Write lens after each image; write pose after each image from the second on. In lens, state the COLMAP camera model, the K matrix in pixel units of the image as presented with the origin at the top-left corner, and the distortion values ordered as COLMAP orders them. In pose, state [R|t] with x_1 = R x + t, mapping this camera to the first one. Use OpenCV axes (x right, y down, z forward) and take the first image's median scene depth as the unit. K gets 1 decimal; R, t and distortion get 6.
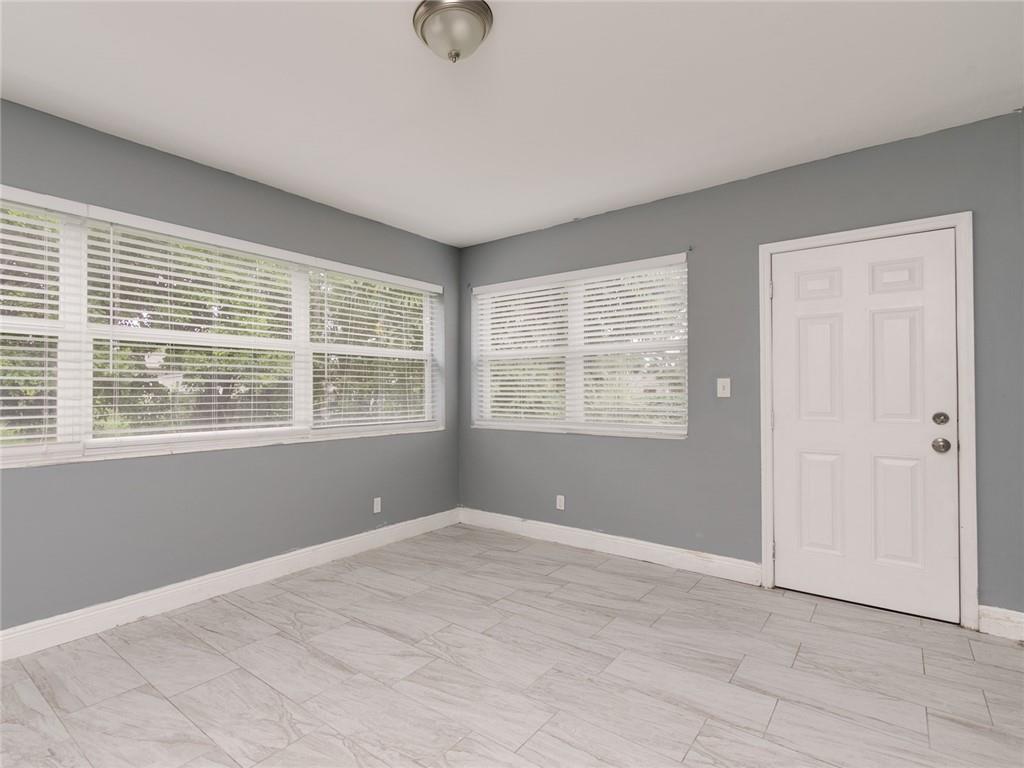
lens RADIAL K [[524.4, 0, 454.1], [0, 524.4, 385.7], [0, 0, 1]] dist [0.003023, -0.001168]
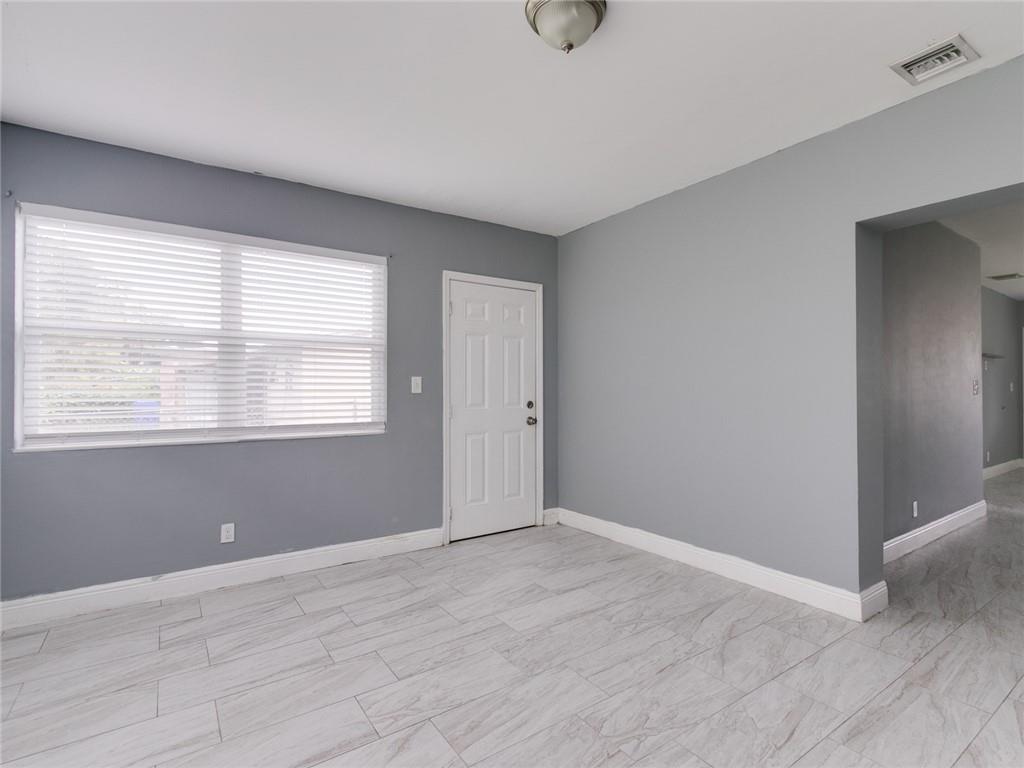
lens RADIAL K [[523.7, 0, 560.2], [0, 523.7, 384.9], [0, 0, 1]] dist [0.008053, -0.000697]
pose [[0.215670, 0.007611, 0.976437, -0.576642], [-0.010347, 0.999931, -0.005509, 0.007359], [-0.976412, -0.008915, 0.215734, 0.472478]]
